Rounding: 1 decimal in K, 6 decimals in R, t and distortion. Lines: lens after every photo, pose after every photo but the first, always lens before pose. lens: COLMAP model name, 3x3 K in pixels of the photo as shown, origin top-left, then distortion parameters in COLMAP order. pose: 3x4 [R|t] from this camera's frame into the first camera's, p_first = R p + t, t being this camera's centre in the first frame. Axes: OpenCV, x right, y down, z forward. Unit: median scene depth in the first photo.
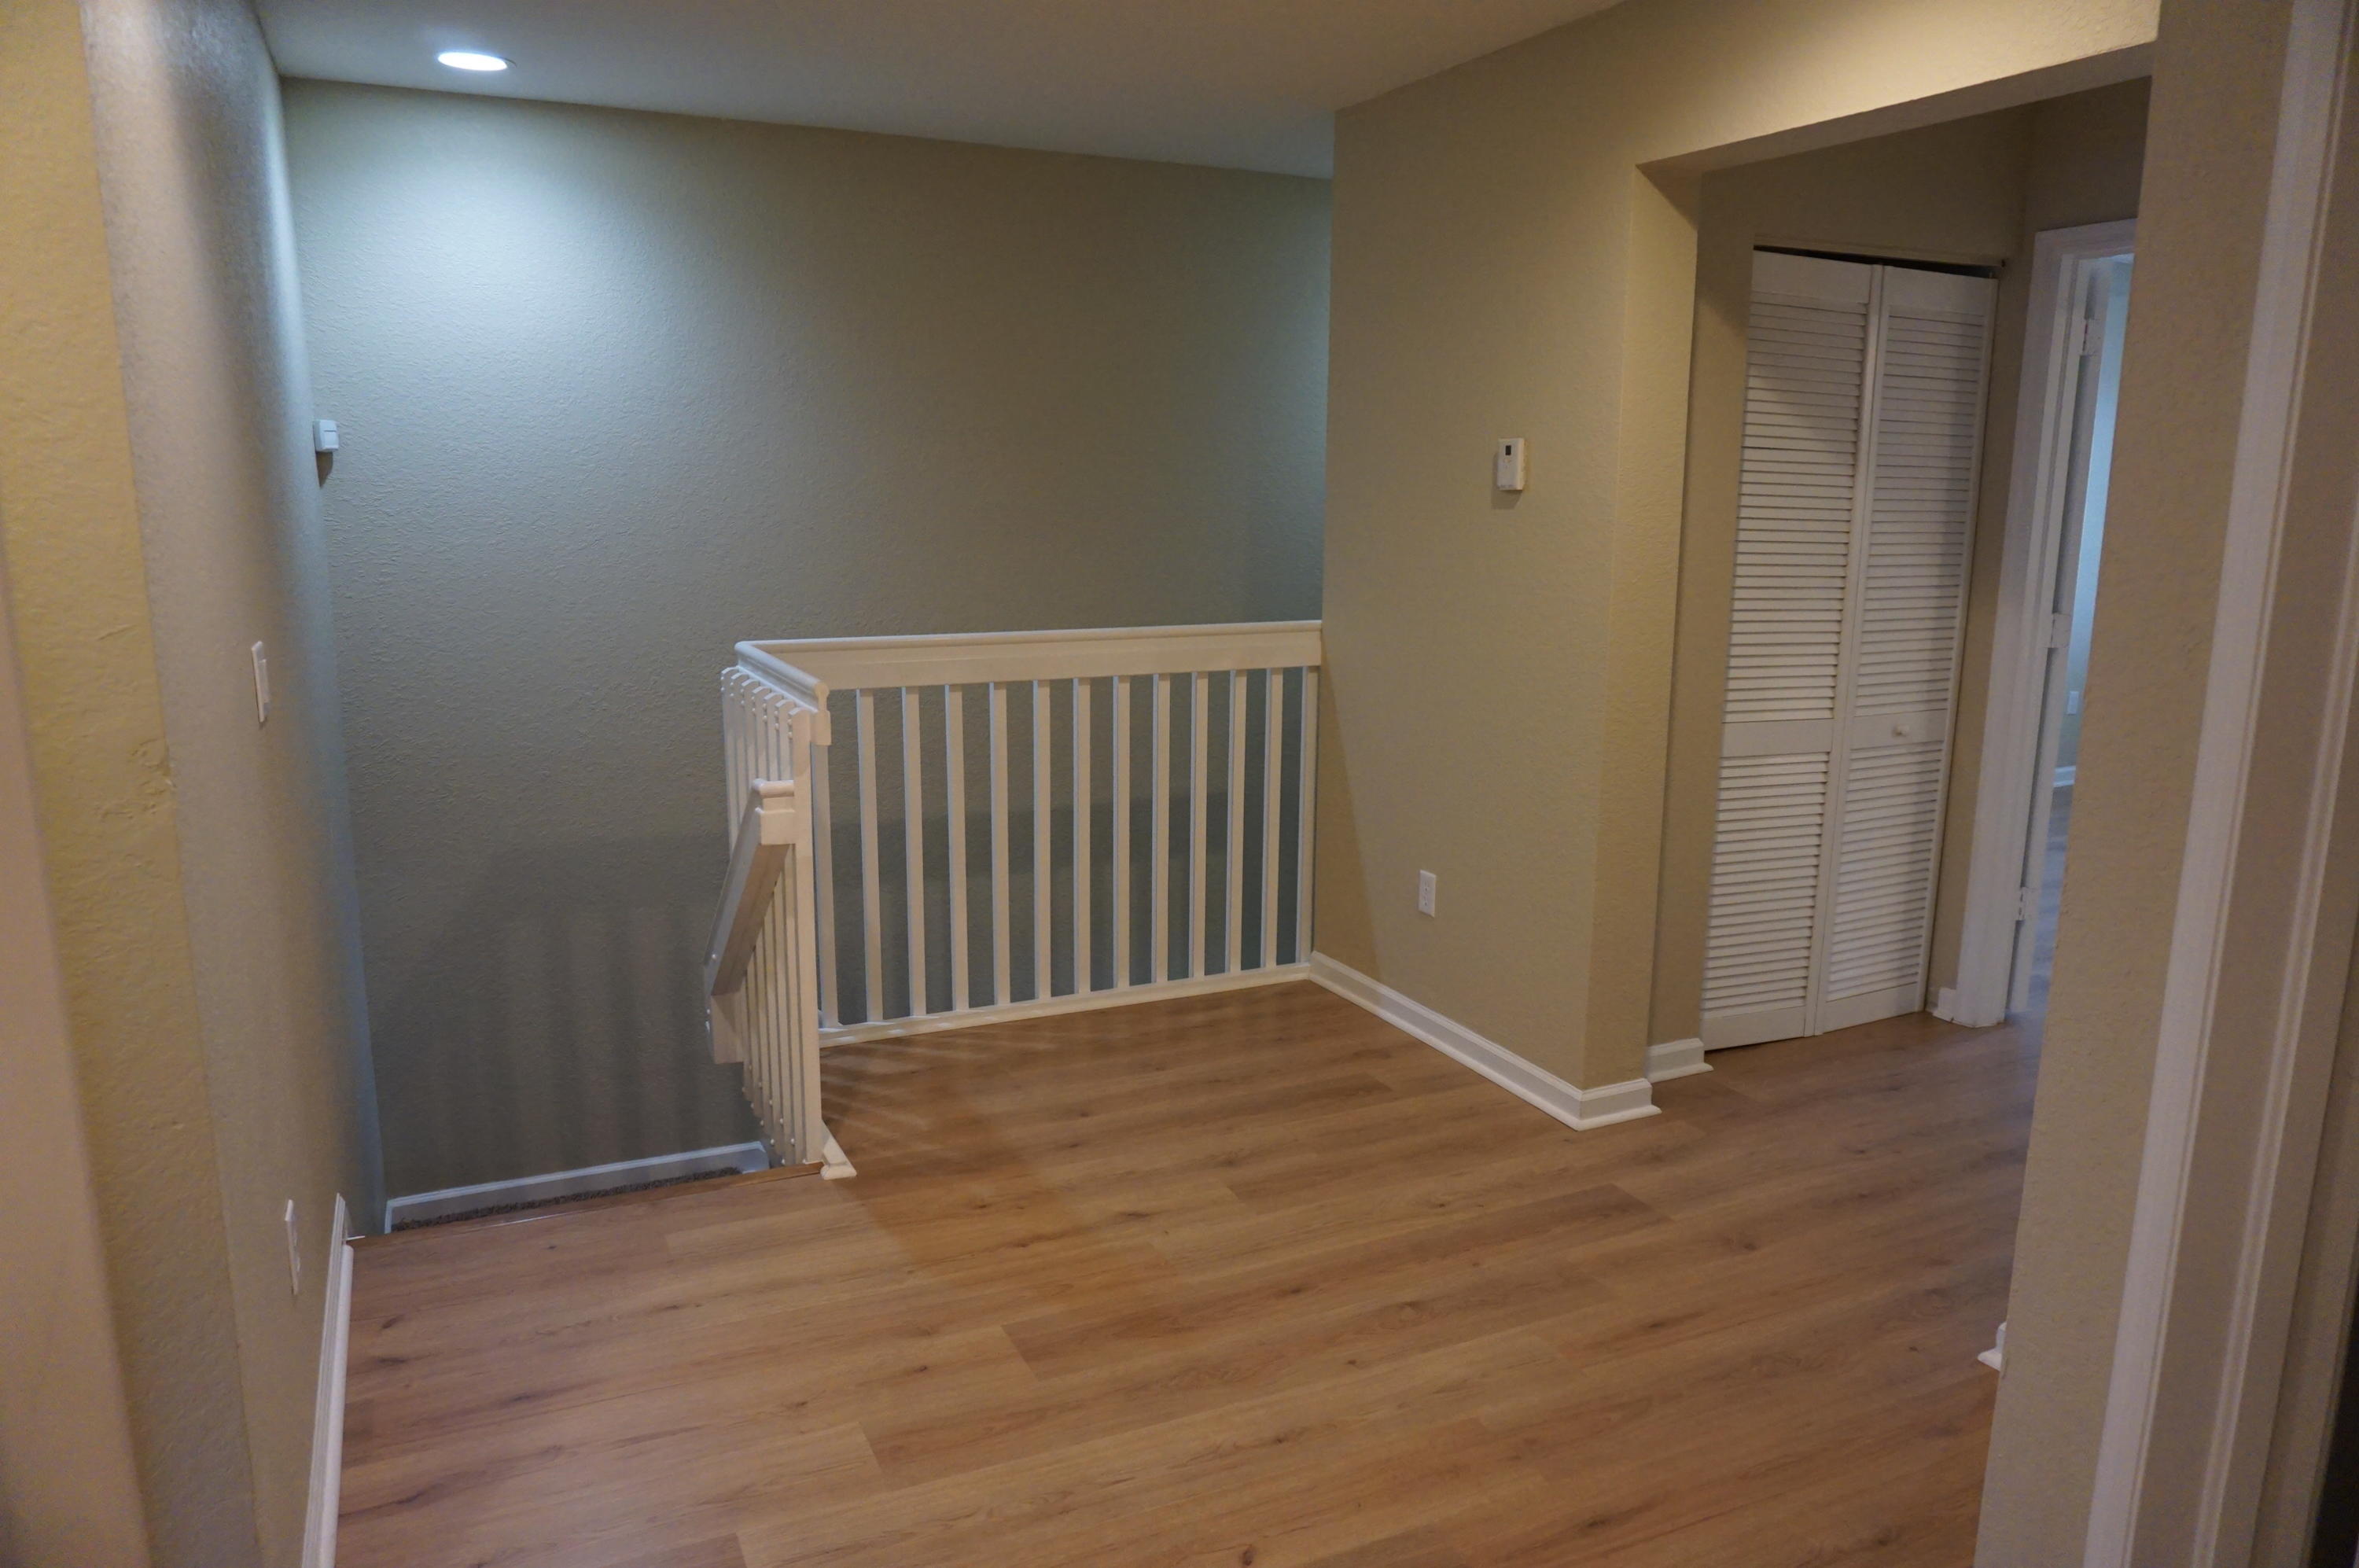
lens RADIAL K [[1581.7, 0, 1182.4], [0, 1581.7, 778.6], [0, 0, 1]] dist [-0.041666, 0.012941]
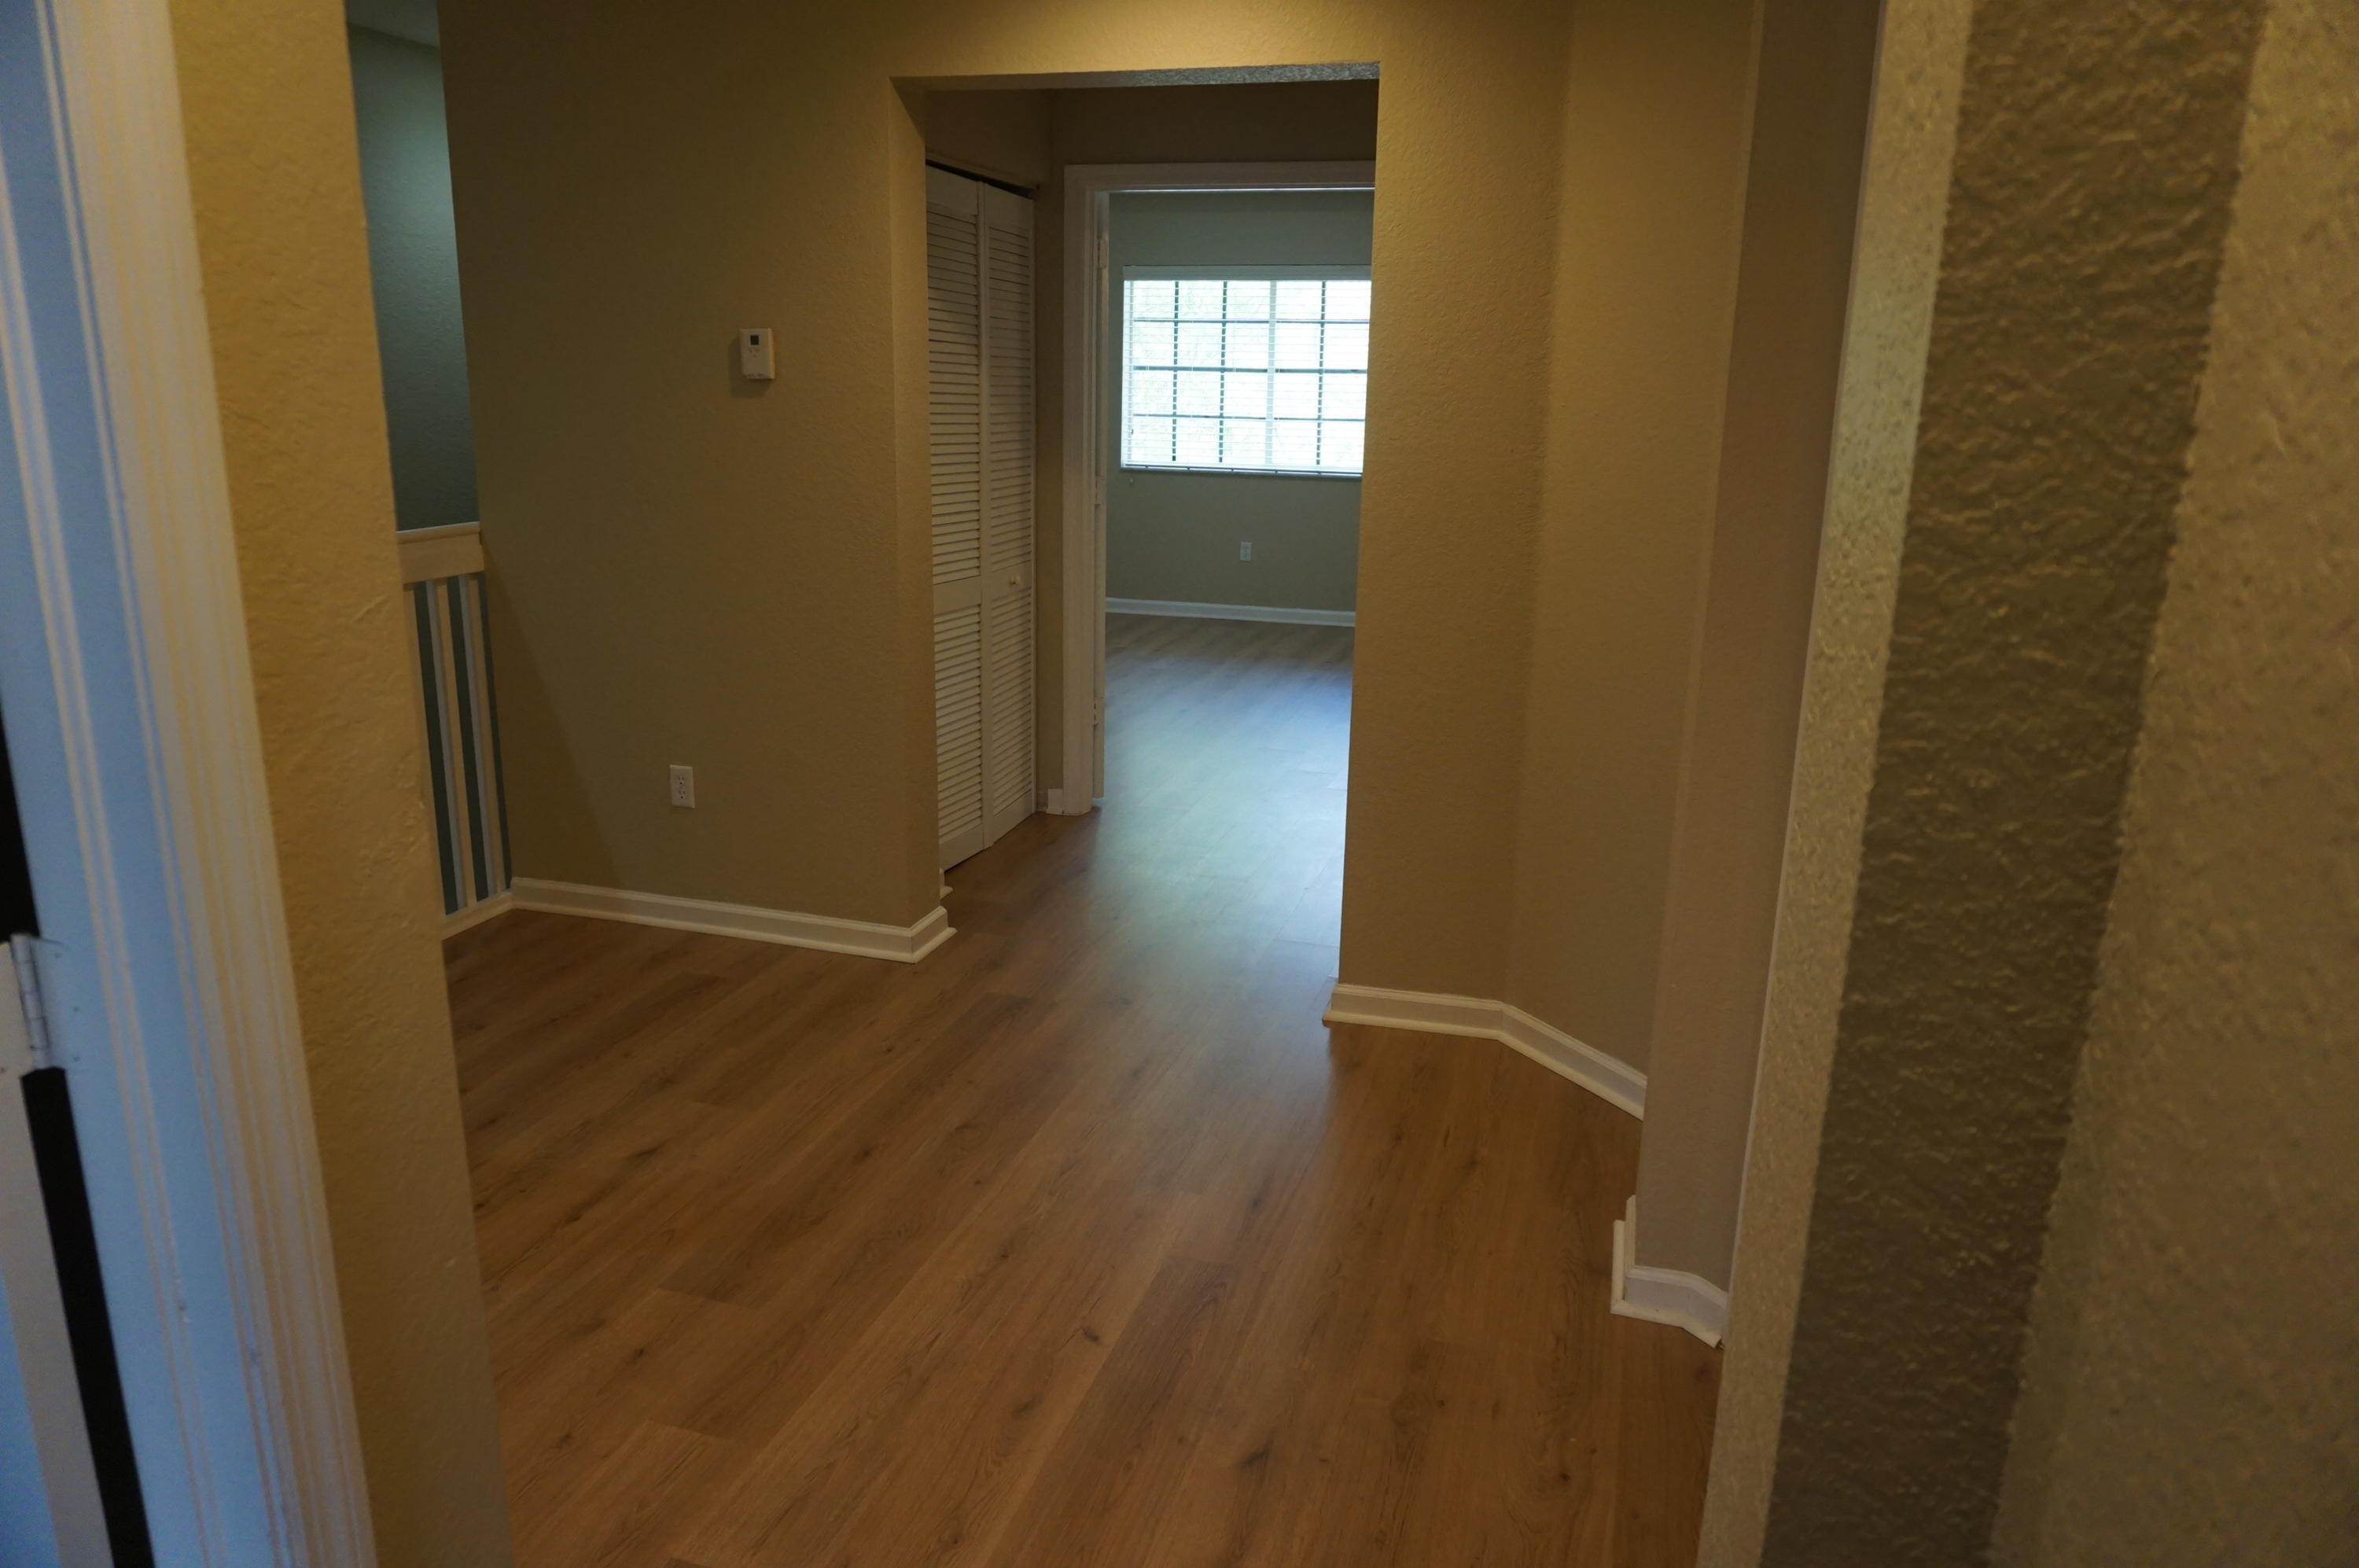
lens RADIAL K [[1581.7, 0, 1184.8], [0, 1581.7, 784.7], [0, 0, 1]] dist [-0.041666, 0.012941]
pose [[0.668961, -0.181545, 0.720786, -0.373919], [0.122500, 0.983382, 0.133993, -0.025111], [-0.733133, -0.001340, 0.680083, 0.092776]]
